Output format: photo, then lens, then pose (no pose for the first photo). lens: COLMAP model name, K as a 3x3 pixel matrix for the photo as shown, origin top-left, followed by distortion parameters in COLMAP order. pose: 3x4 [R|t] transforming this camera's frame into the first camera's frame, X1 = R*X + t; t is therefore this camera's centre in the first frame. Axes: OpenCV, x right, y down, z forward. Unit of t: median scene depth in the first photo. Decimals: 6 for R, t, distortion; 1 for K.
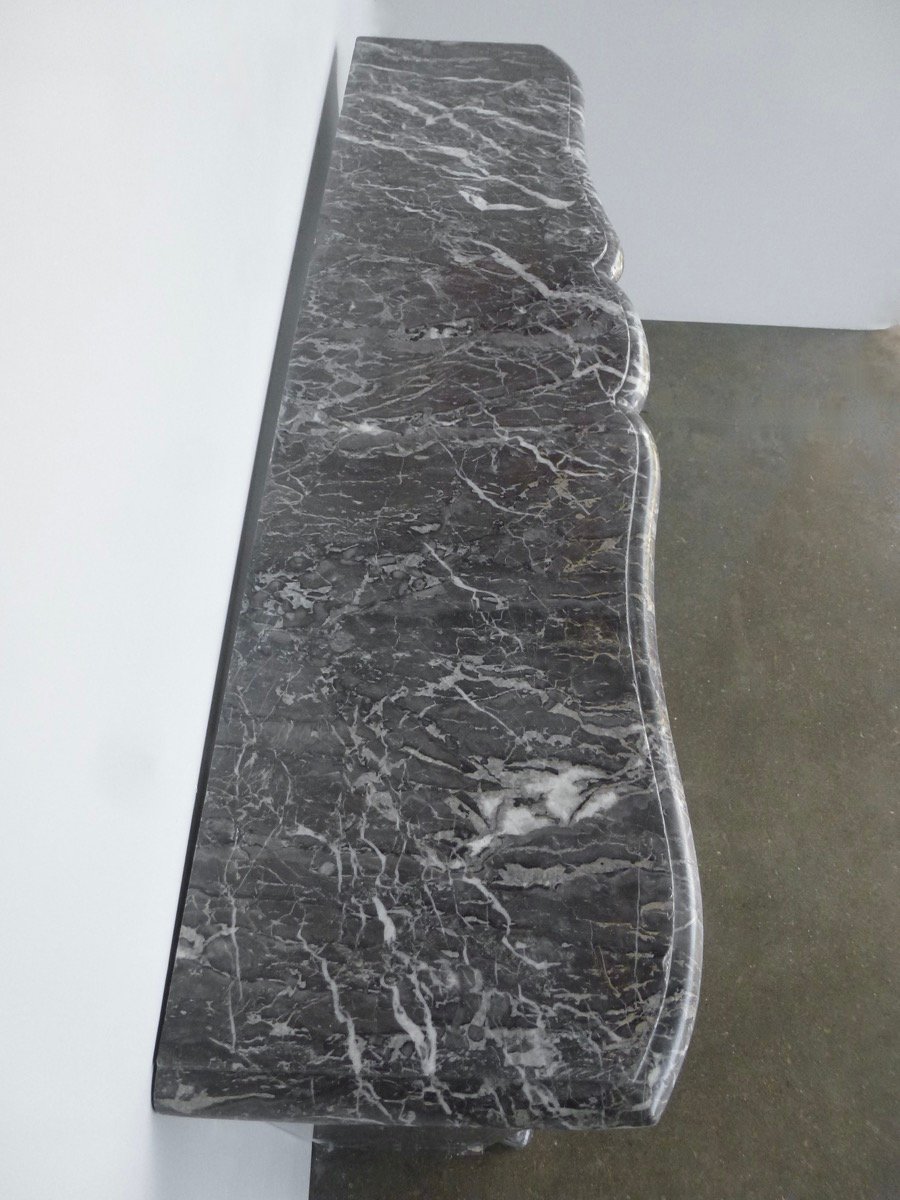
lens RADIAL K [[836.2, 0, 450.0], [0, 836.2, 600.0], [0, 0, 1]] dist [-0.004181, 0.001356]
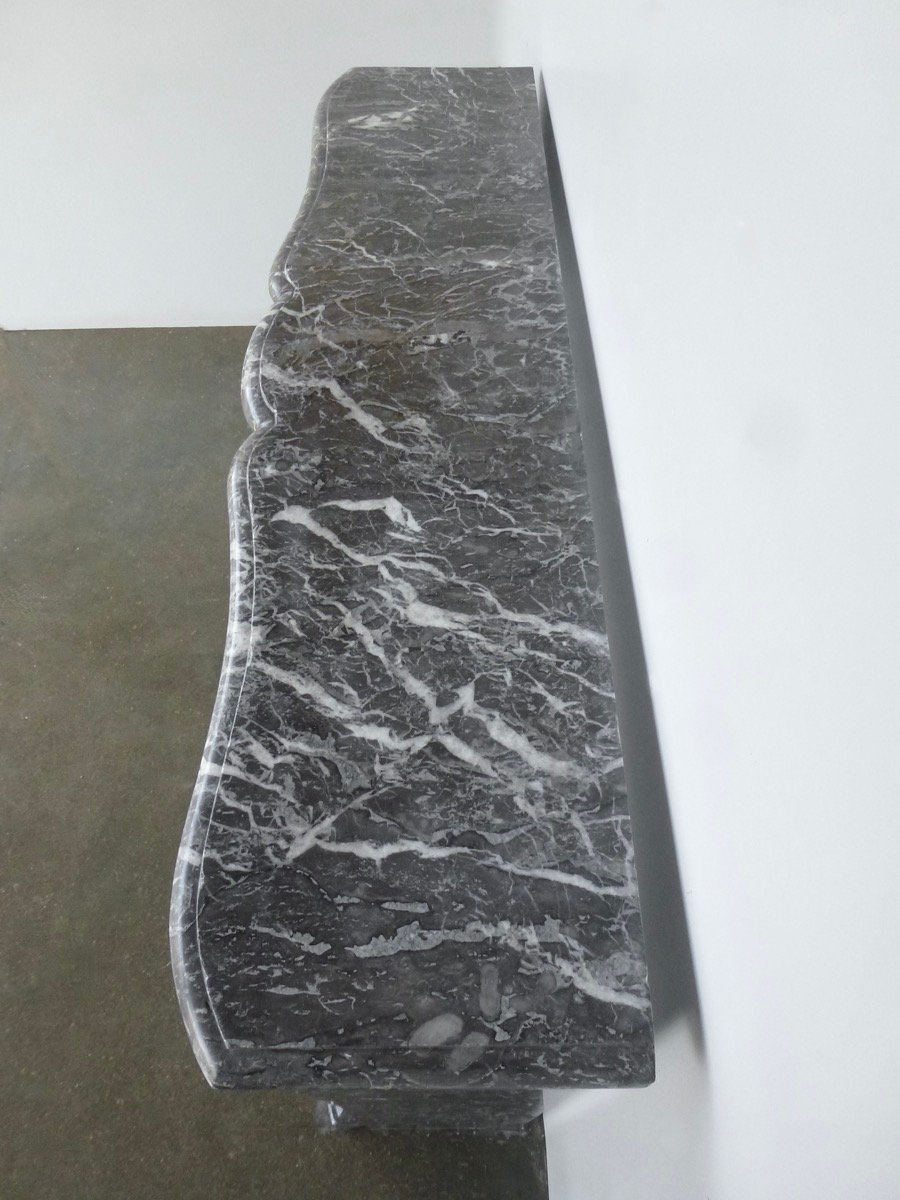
lens RADIAL K [[836.2, 0, 450.0], [0, 836.2, 600.0], [0, 0, 1]] dist [-0.004181, 0.001356]
pose [[-0.999222, 0.000688, -0.039429, 0.016174], [-0.037282, -0.342328, 0.938841, -1.419058], [-0.012852, 0.939580, 0.342087, 0.917368]]
